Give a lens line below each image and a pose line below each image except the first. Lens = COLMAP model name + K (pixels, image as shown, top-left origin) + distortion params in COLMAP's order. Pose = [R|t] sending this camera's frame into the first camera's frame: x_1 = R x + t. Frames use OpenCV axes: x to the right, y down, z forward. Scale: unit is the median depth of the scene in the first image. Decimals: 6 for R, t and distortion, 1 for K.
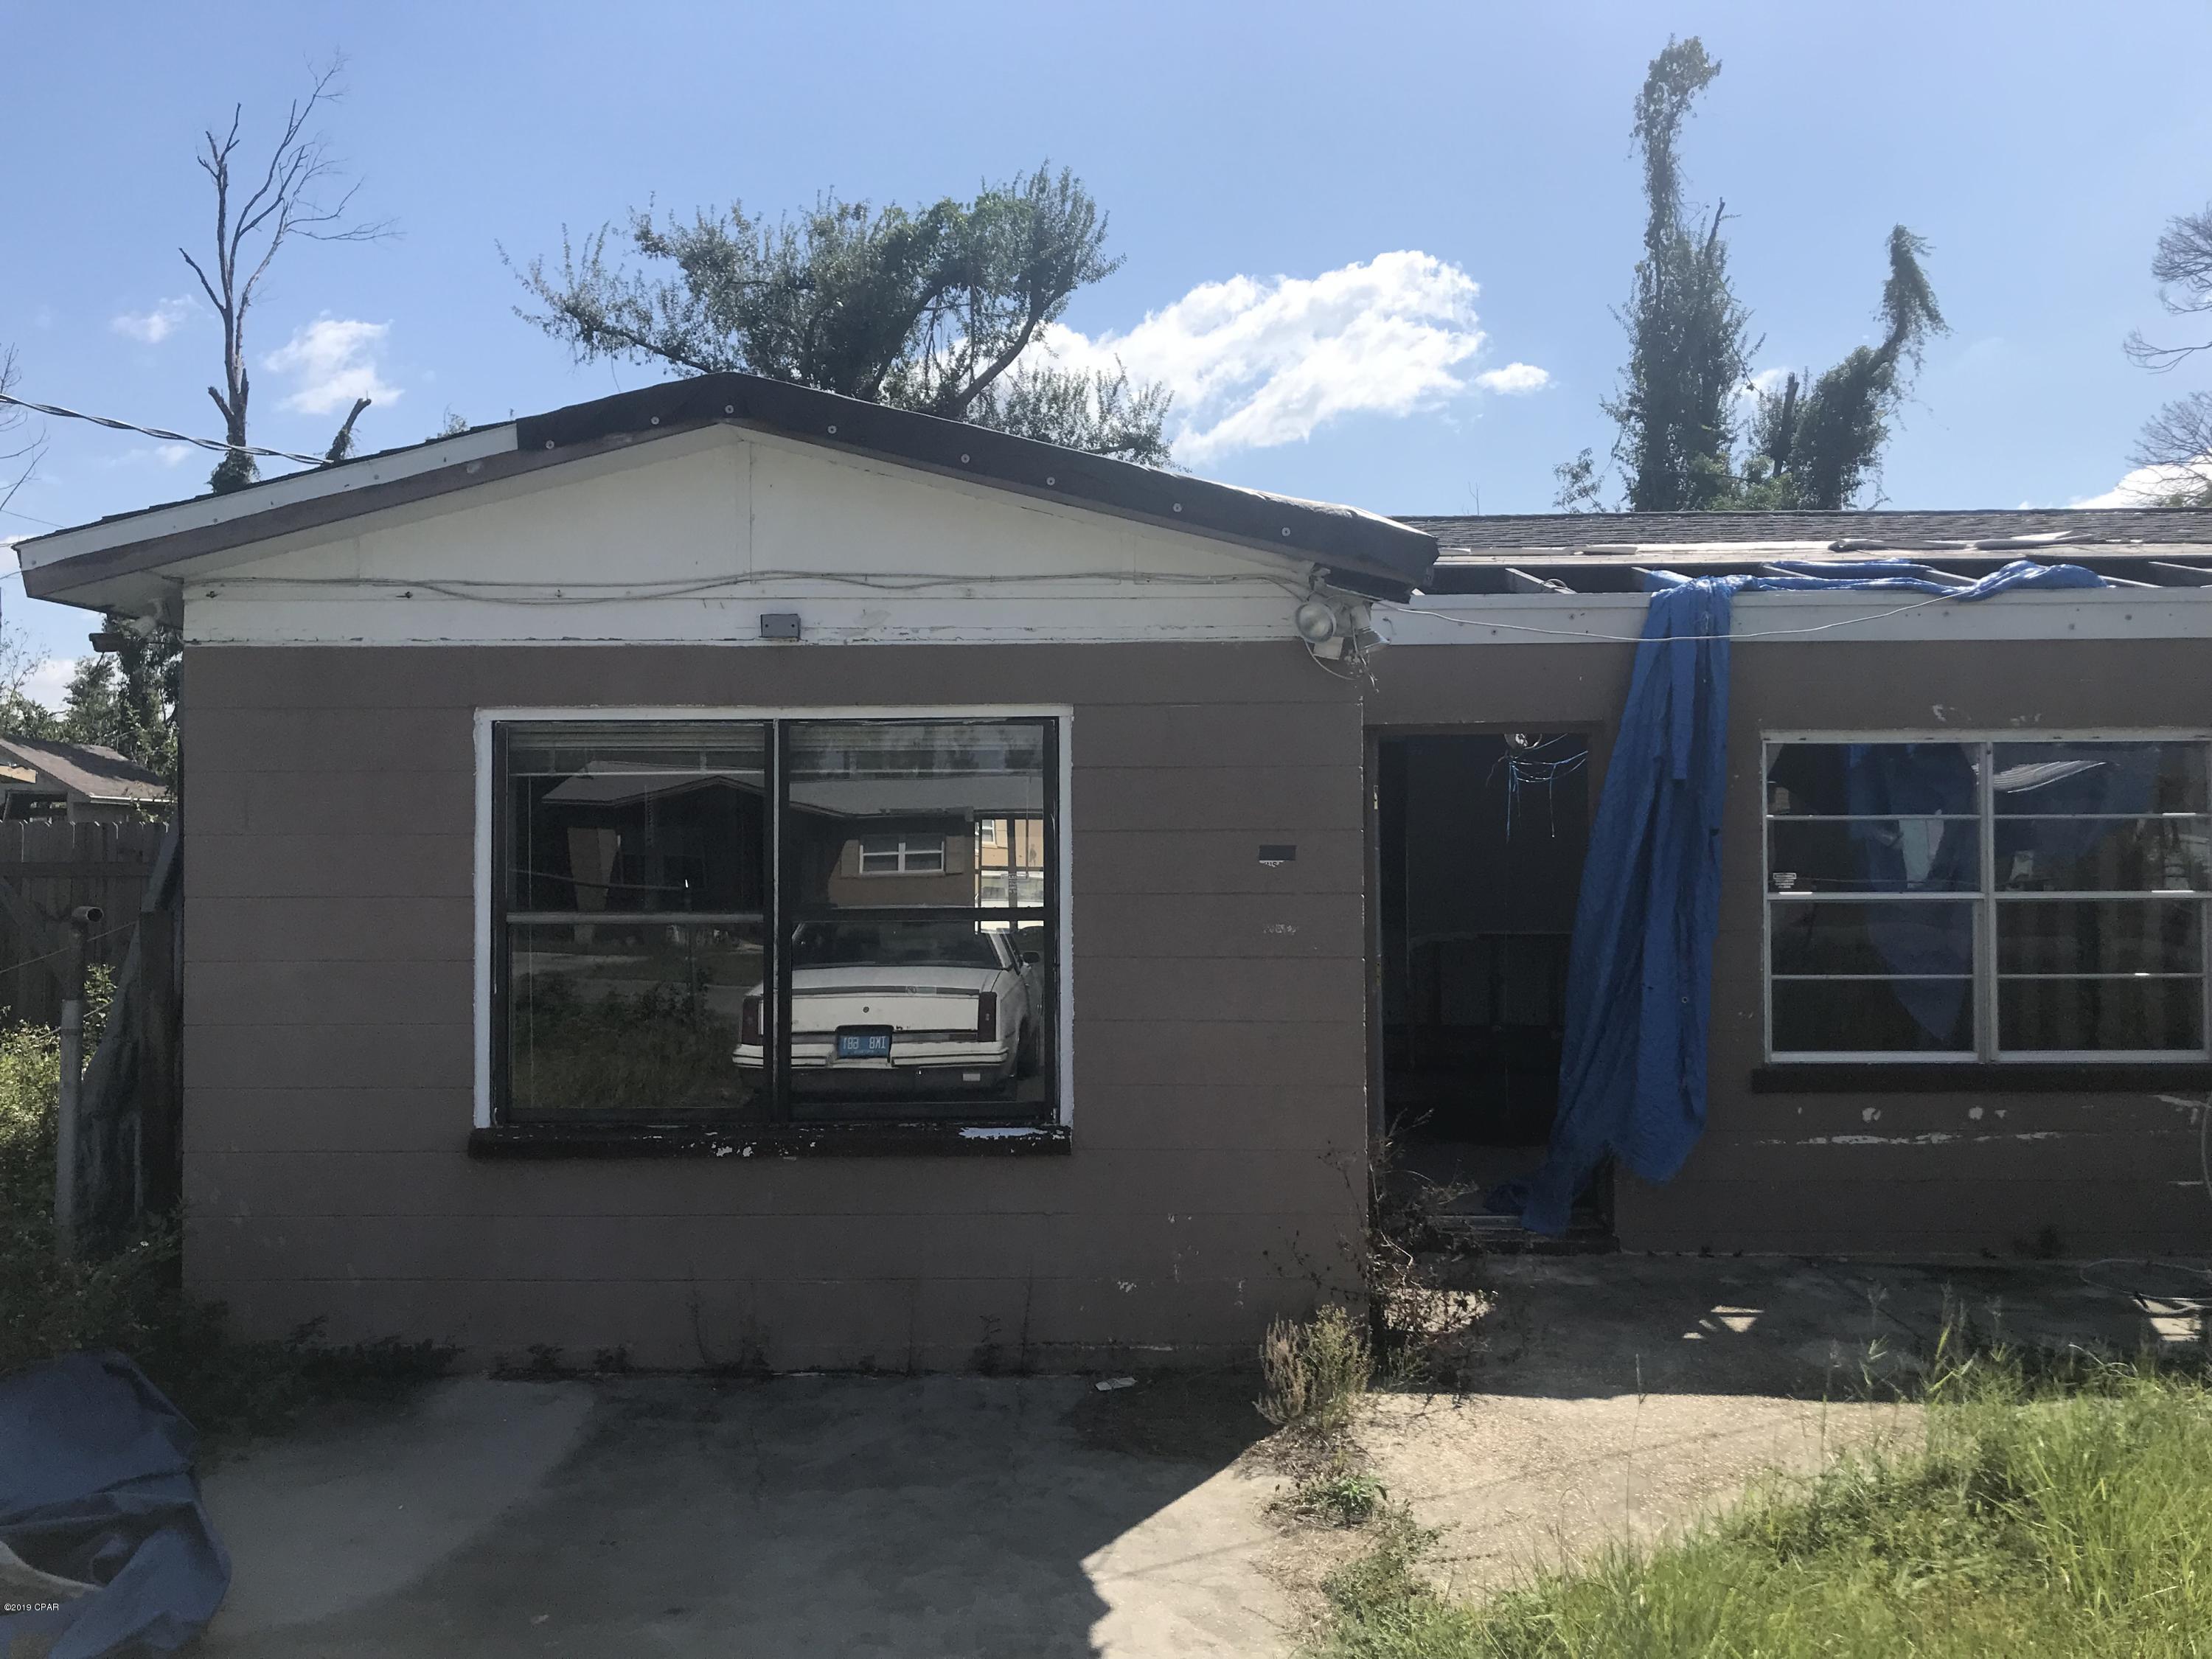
lens RADIAL K [[1819.0, 0, 1096.9], [0, 1819.0, 823.4], [0, 0, 1]] dist [0.042726, -0.056509]
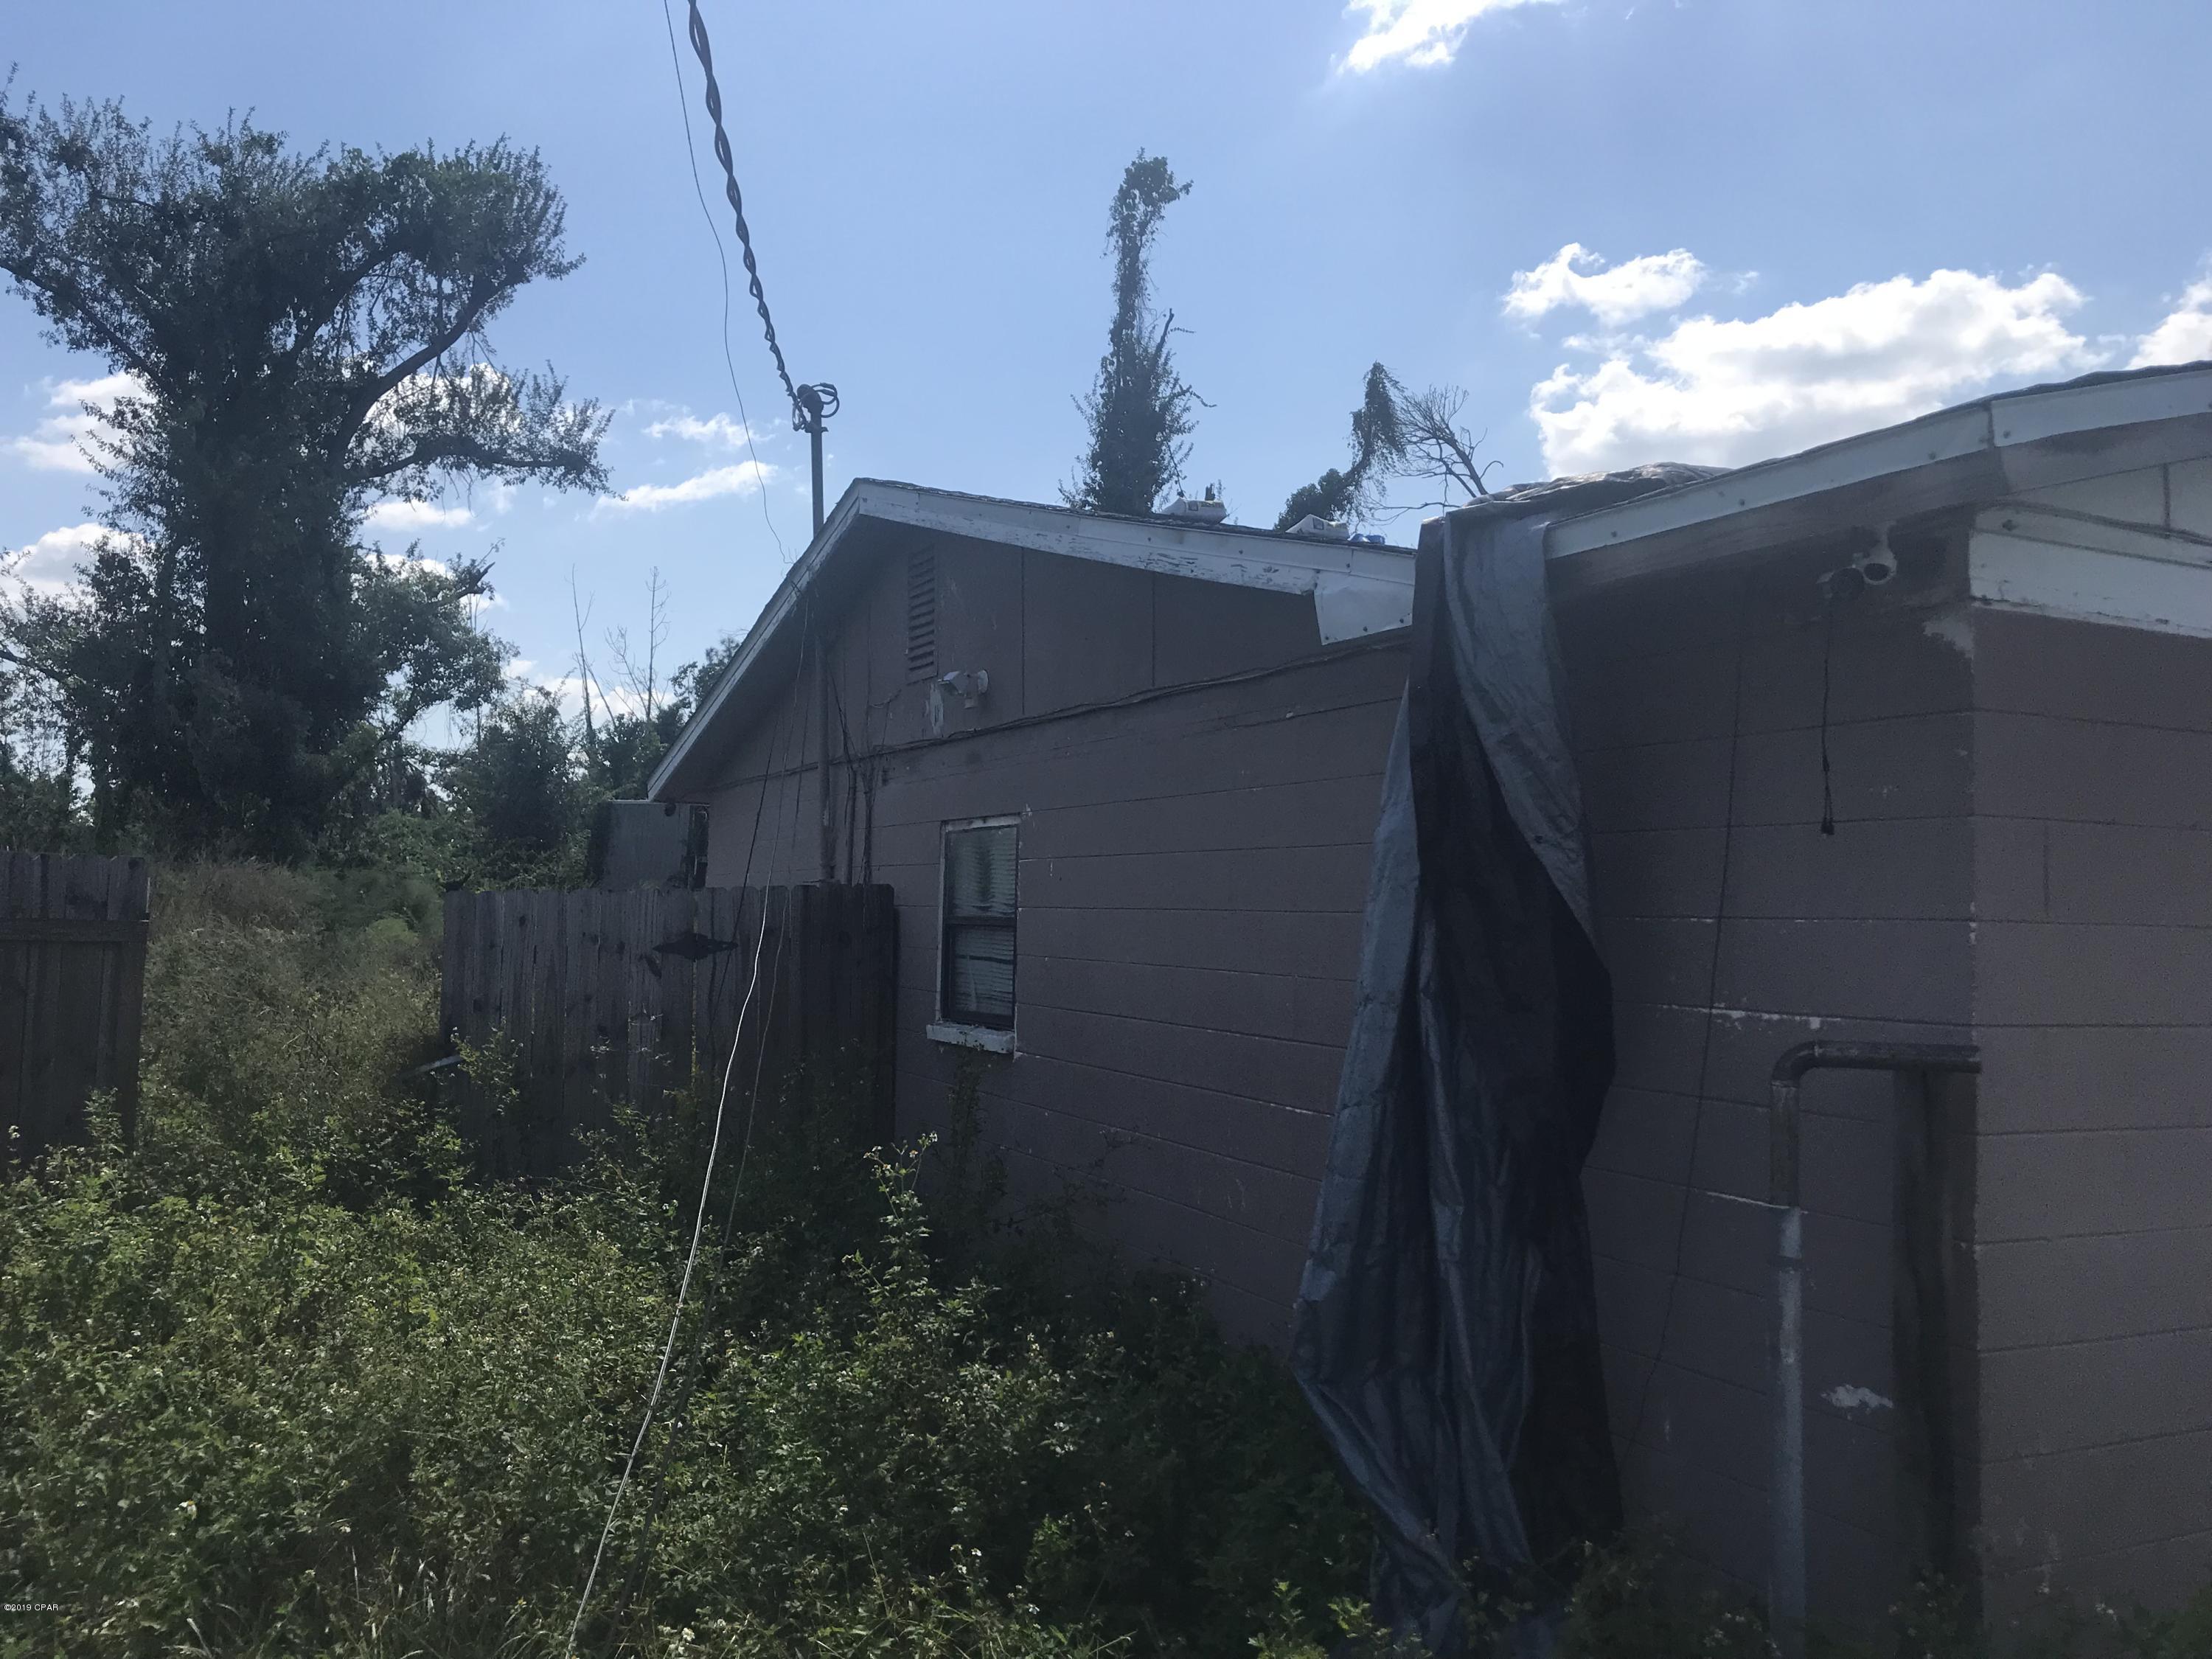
lens RADIAL K [[1837.9, 0, 1074.3], [0, 1837.9, 798.6], [0, 0, 1]] dist [0.029636, -0.006980]
pose [[0.899527, 0.055950, 0.433267, -0.180677], [-0.033929, 0.997717, -0.058399, 0.002028], [-0.435545, 0.037831, 0.899372, 0.103747]]
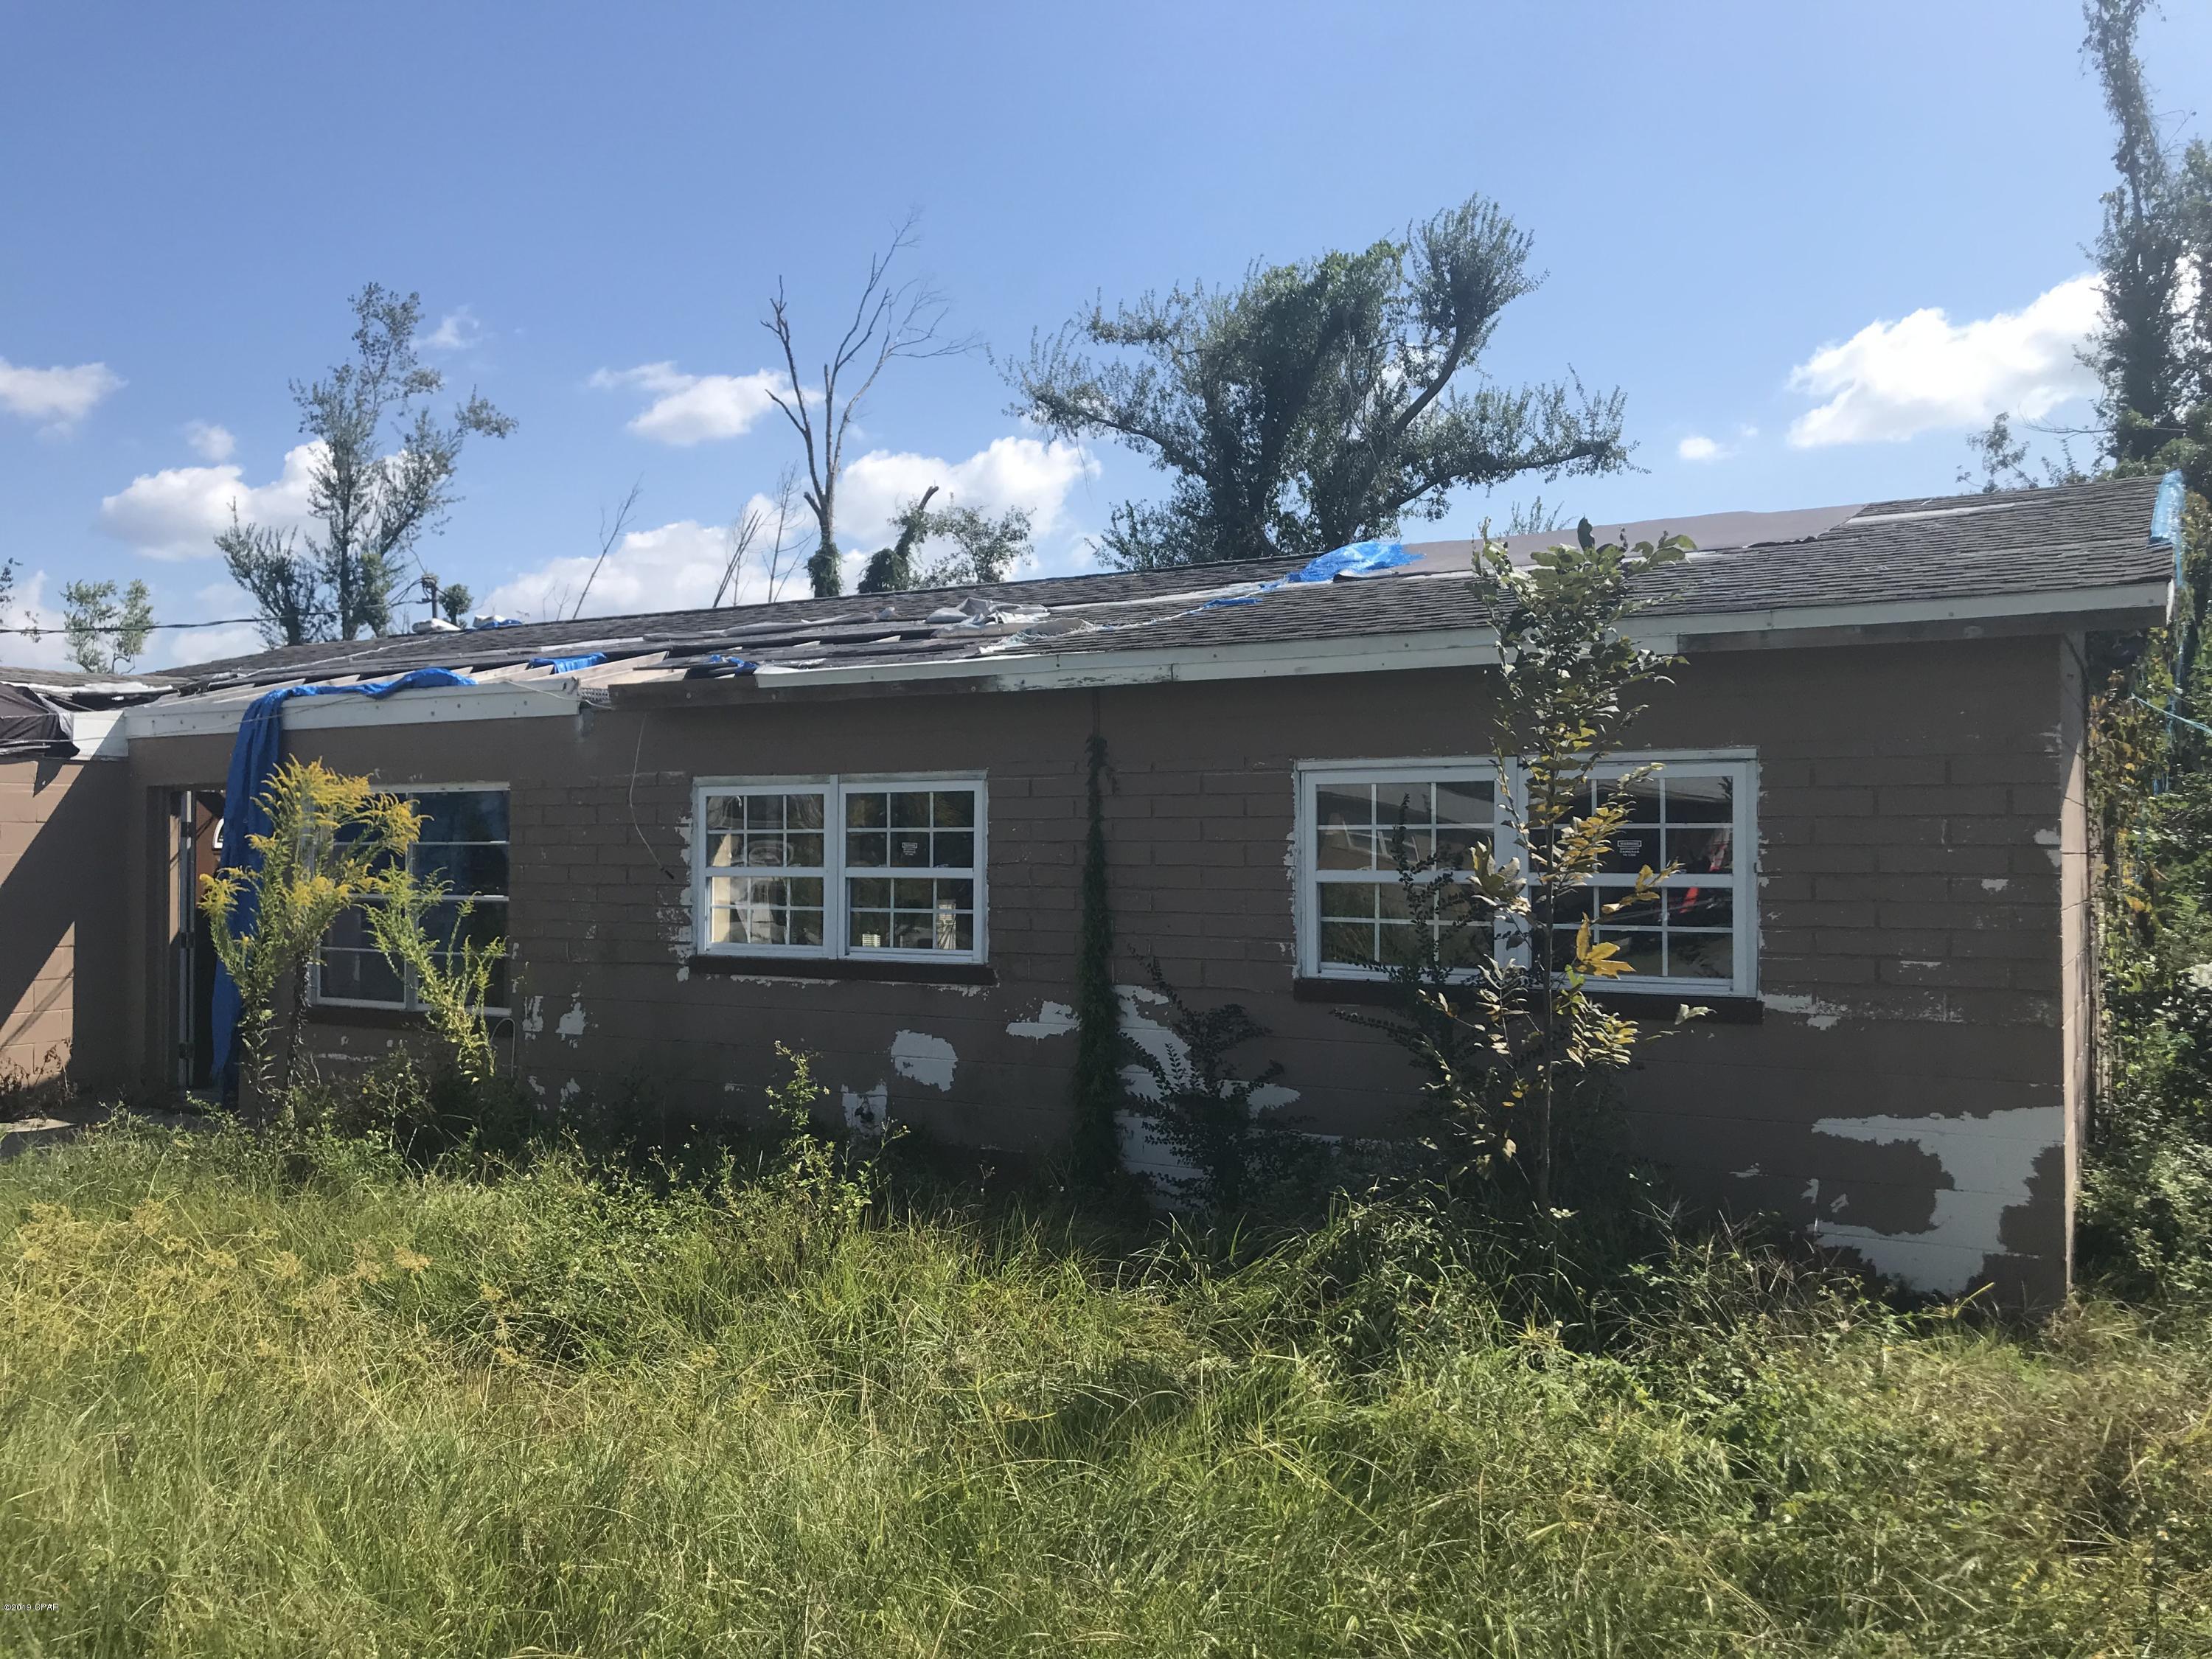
lens RADIAL K [[1834.6, 0, 1101.2], [0, 1834.6, 803.3], [0, 0, 1]] dist [0.086348, -0.135183]
pose [[0.863649, -0.008228, -0.504026, 0.385763], [0.001023, 0.999893, -0.014570, -0.002977], [0.504092, 0.012068, 0.863565, -0.001505]]
